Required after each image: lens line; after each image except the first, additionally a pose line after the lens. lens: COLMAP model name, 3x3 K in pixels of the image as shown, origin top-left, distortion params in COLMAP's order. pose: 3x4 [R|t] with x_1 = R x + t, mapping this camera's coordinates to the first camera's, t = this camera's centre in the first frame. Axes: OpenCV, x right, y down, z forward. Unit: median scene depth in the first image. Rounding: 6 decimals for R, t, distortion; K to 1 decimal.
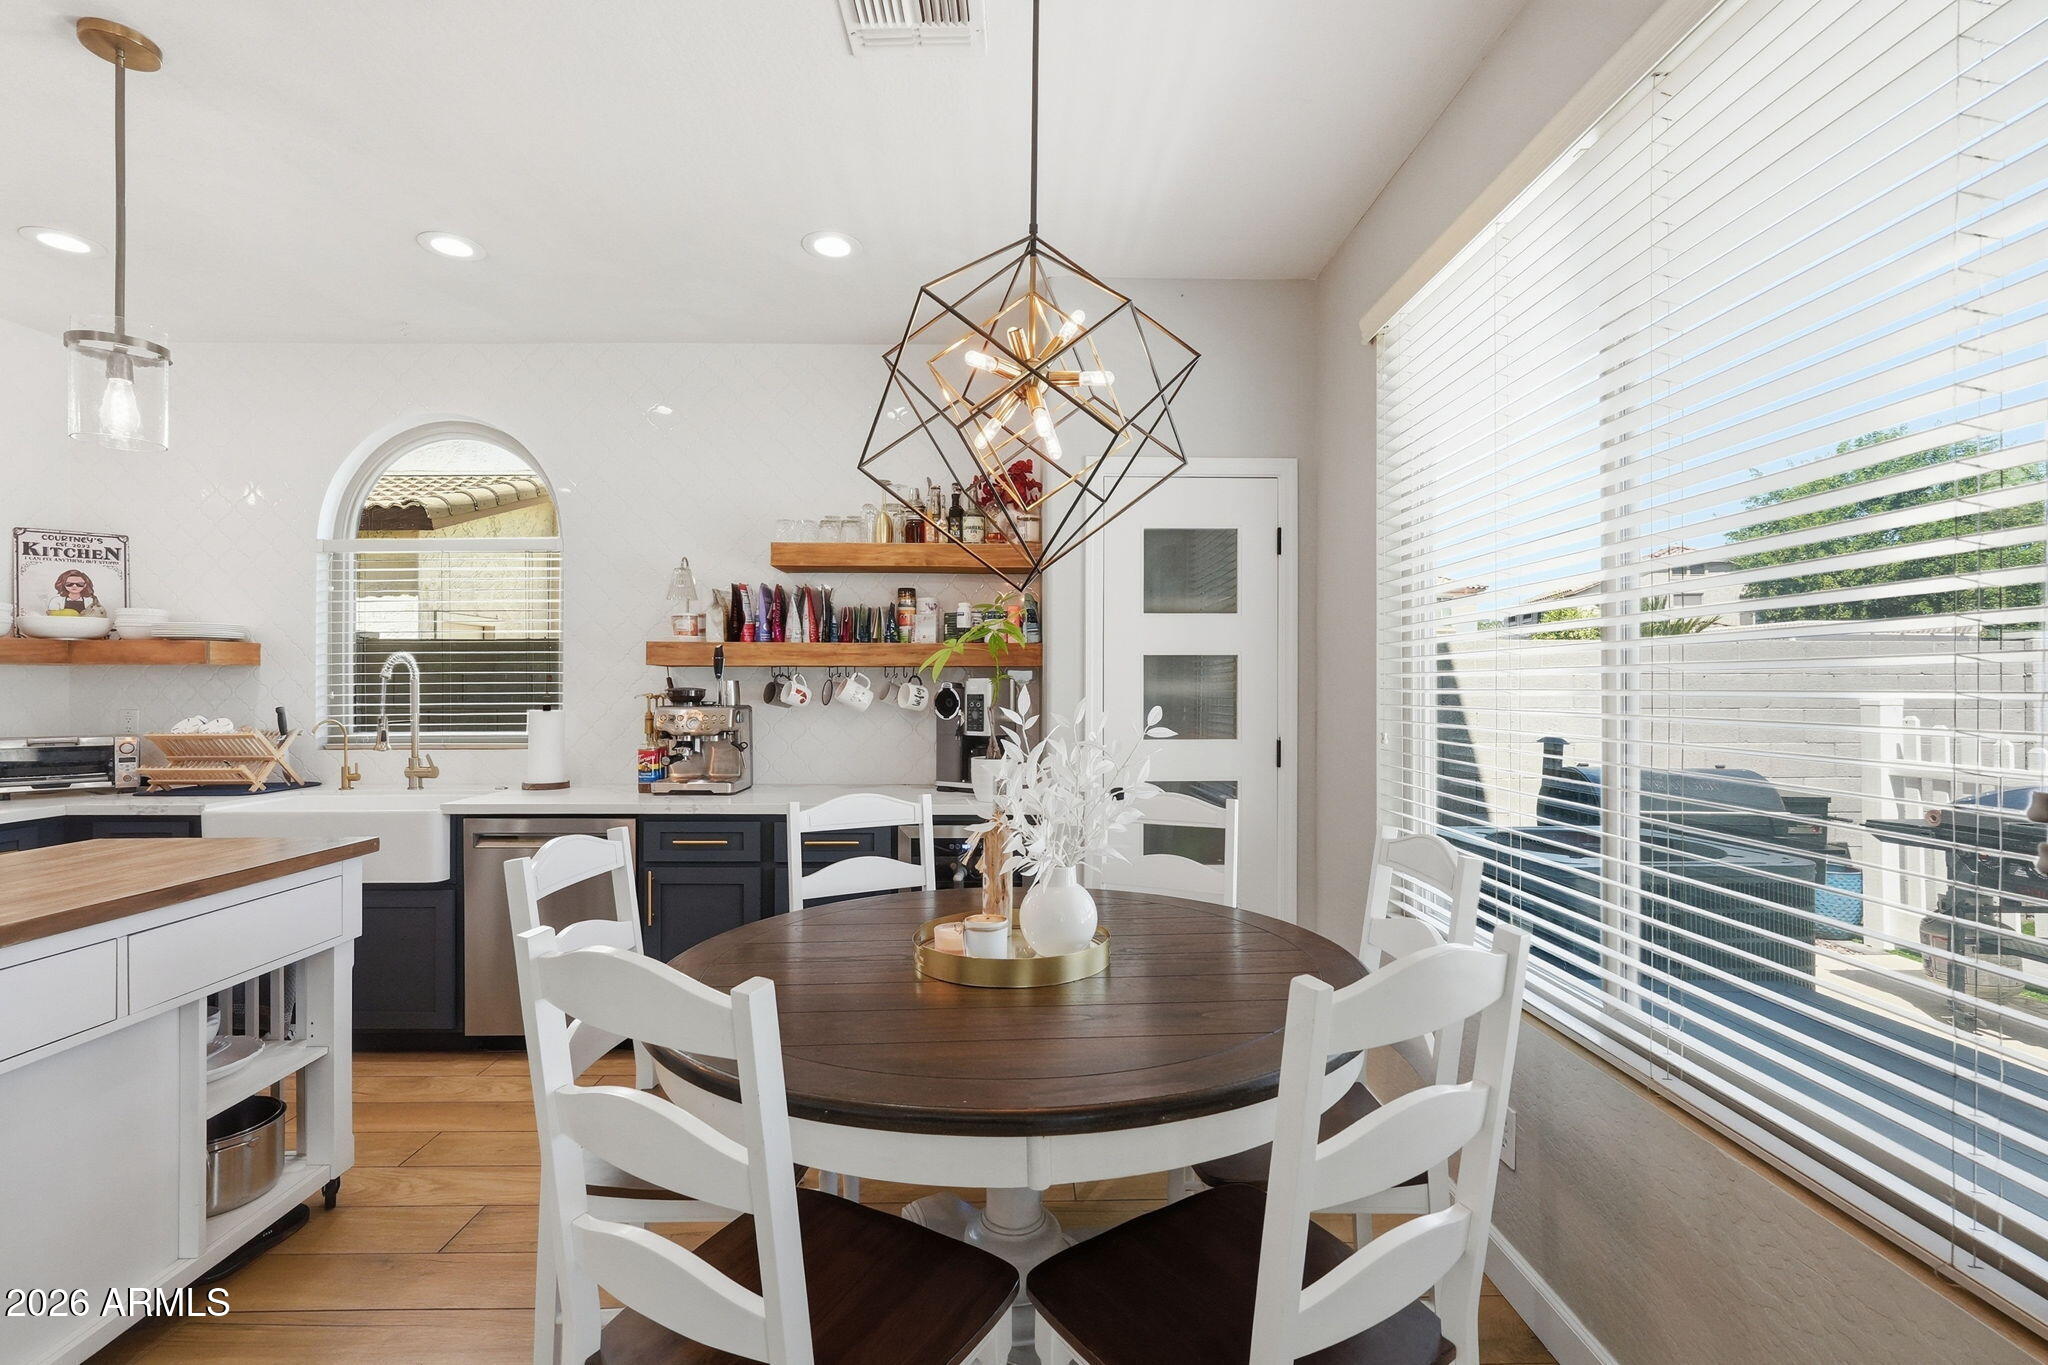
lens RADIAL K [[915.9, 0, 1031.4], [0, 915.9, 684.0], [0, 0, 1]] dist [-0.008521, 0.003428]
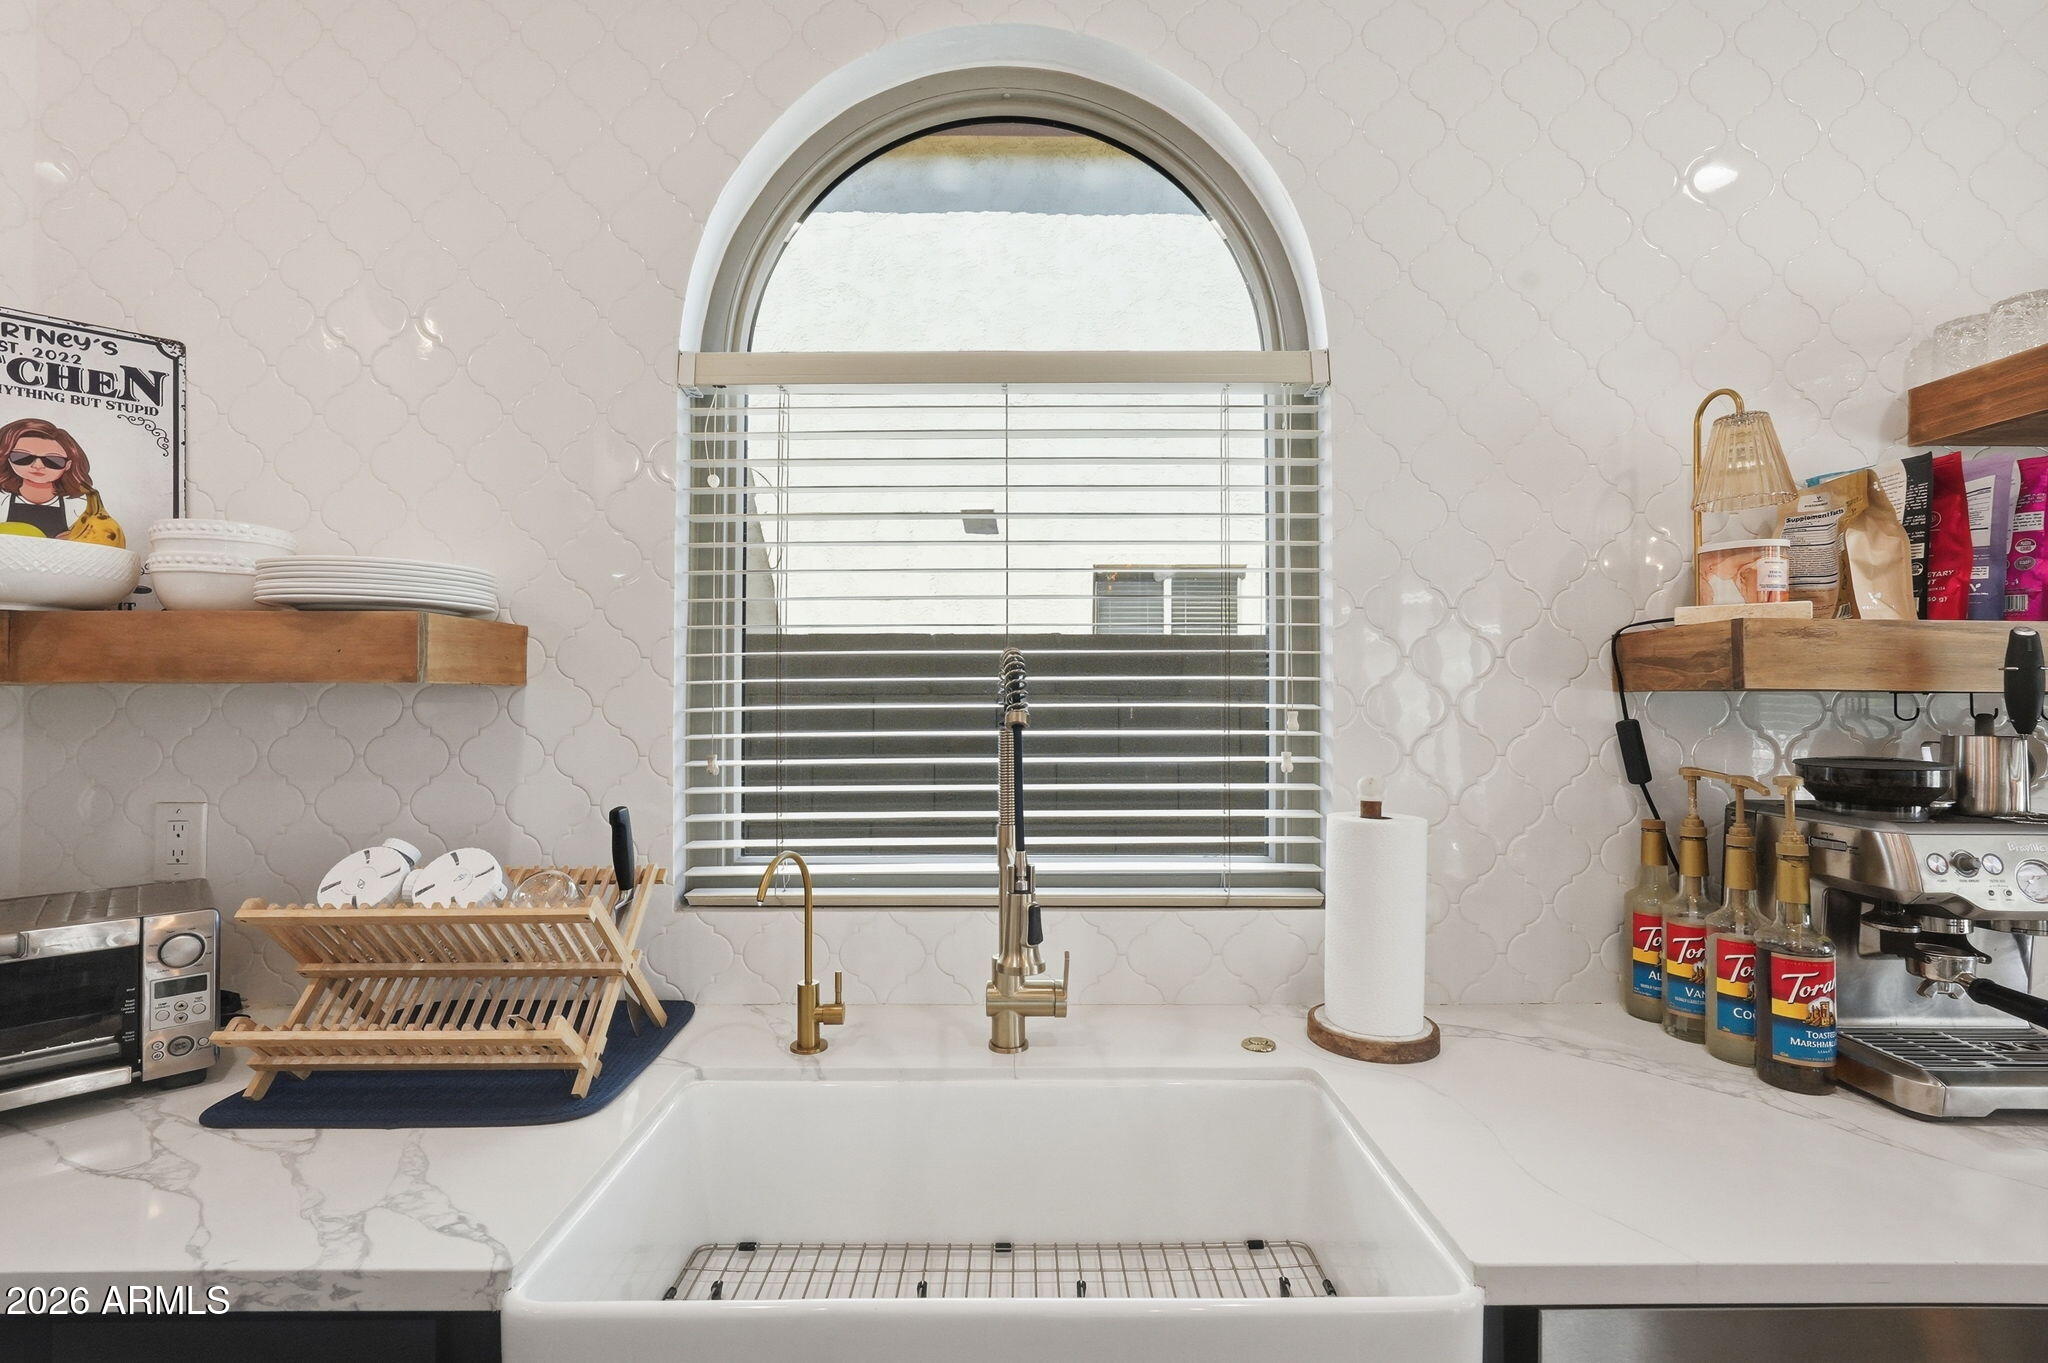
lens RADIAL K [[915.9, 0, 1019.3], [0, 915.9, 682.9], [0, 0, 1]] dist [-0.008521, 0.003428]
pose [[0.999913, 0.002608, -0.012940, -0.671254], [-0.002822, 0.999859, -0.016537, -0.016730], [0.012895, 0.016572, 0.999780, 0.659941]]
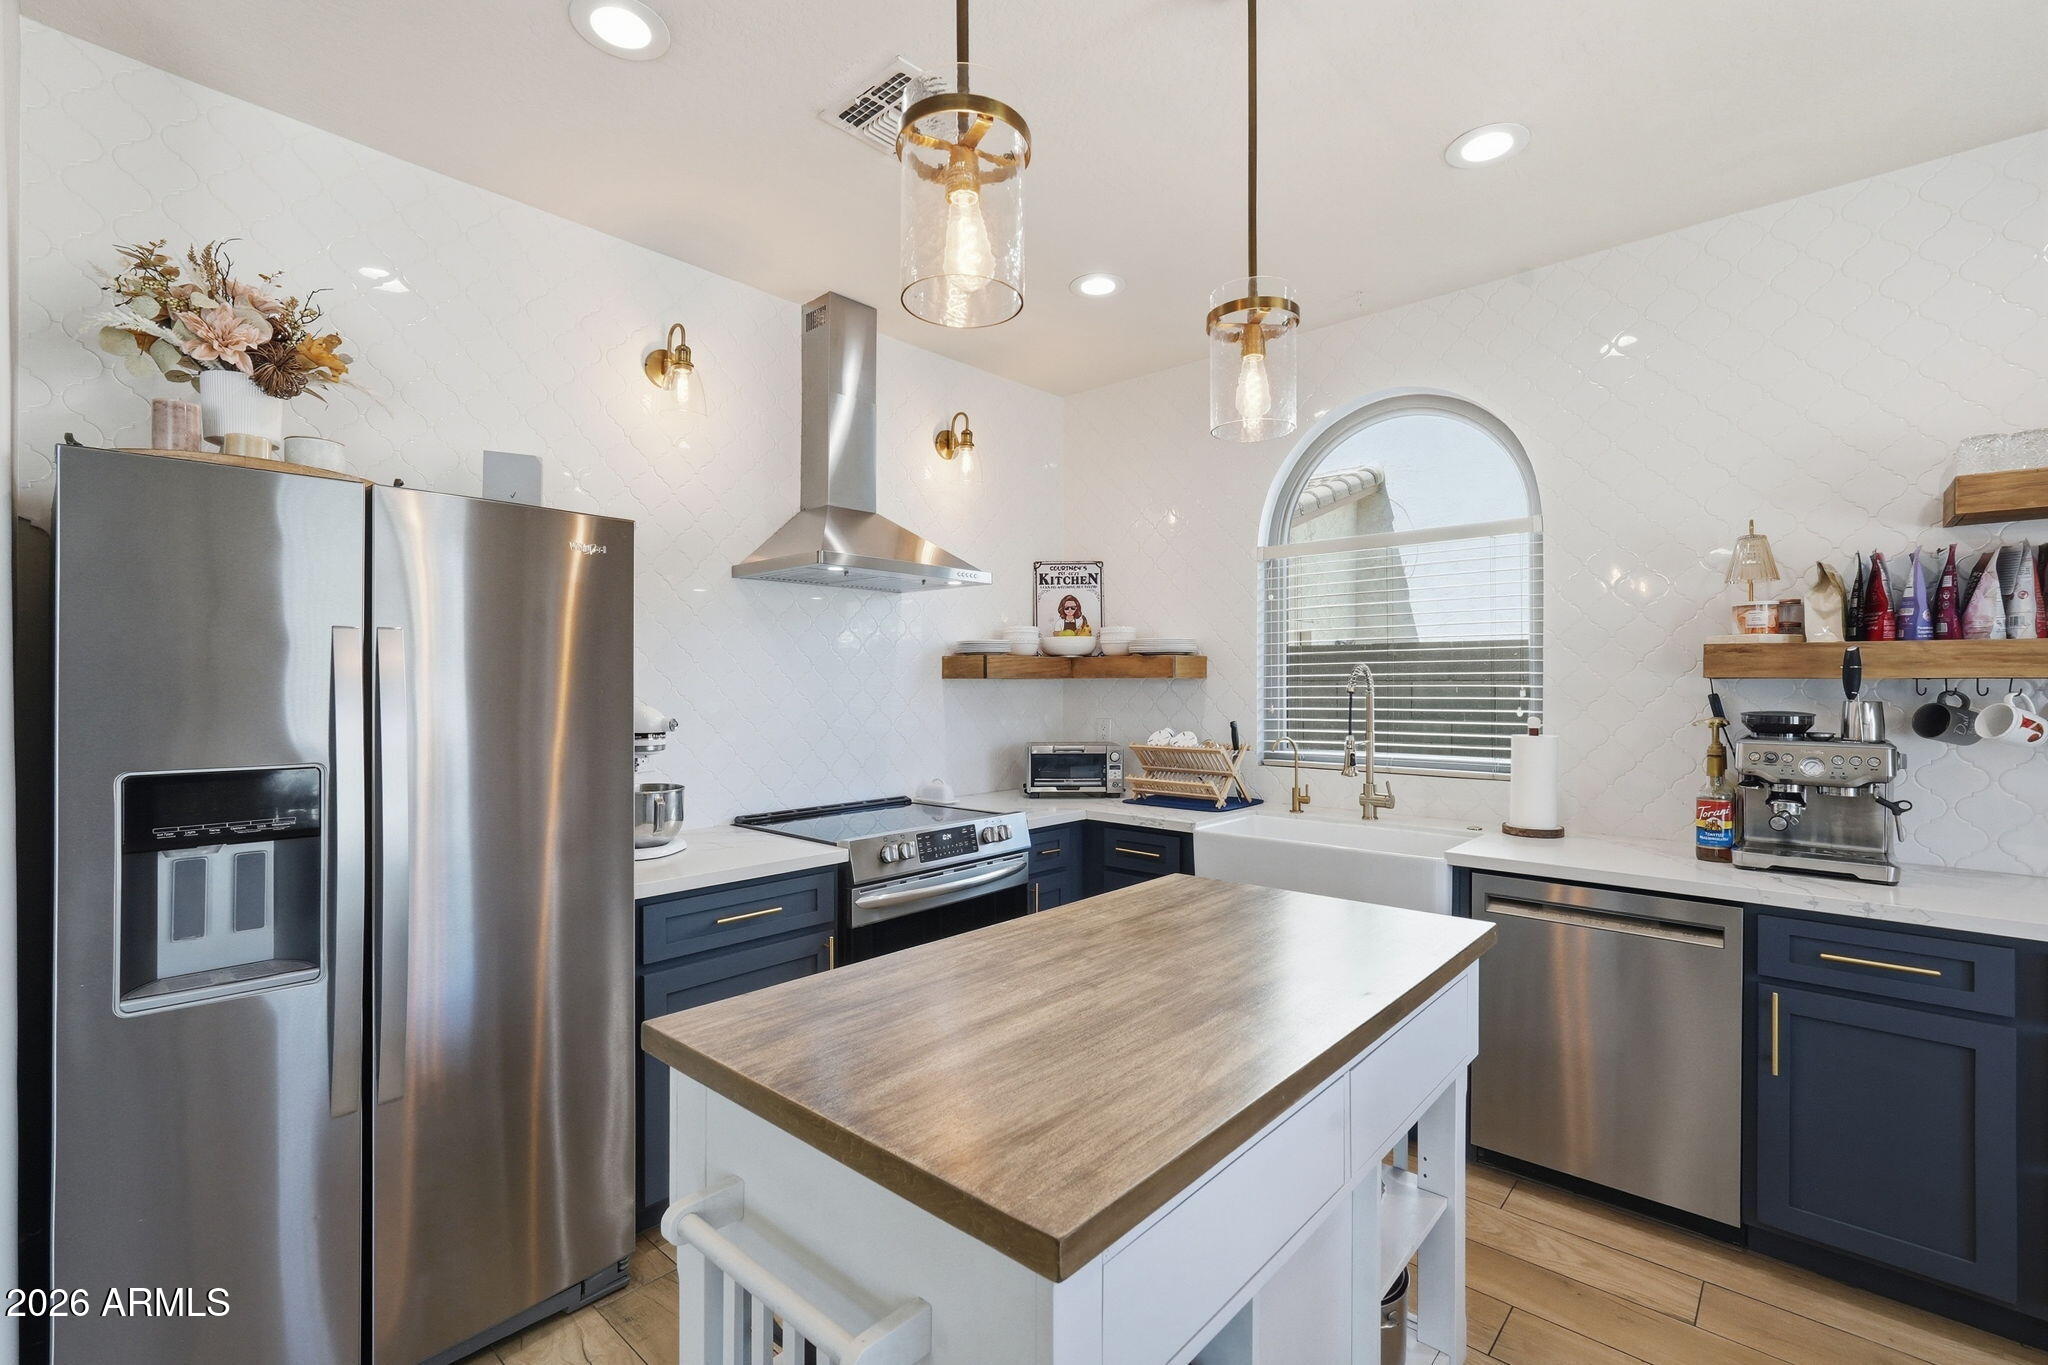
lens RADIAL K [[915.9, 0, 1016.8], [0, 915.9, 682.9], [0, 0, 1]] dist [-0.008521, 0.003428]
pose [[0.725629, 0.001254, -0.688085, -0.317734], [-0.000637, 0.999999, 0.001151, -0.017051], [0.688086, -0.000397, 0.725629, 0.127586]]
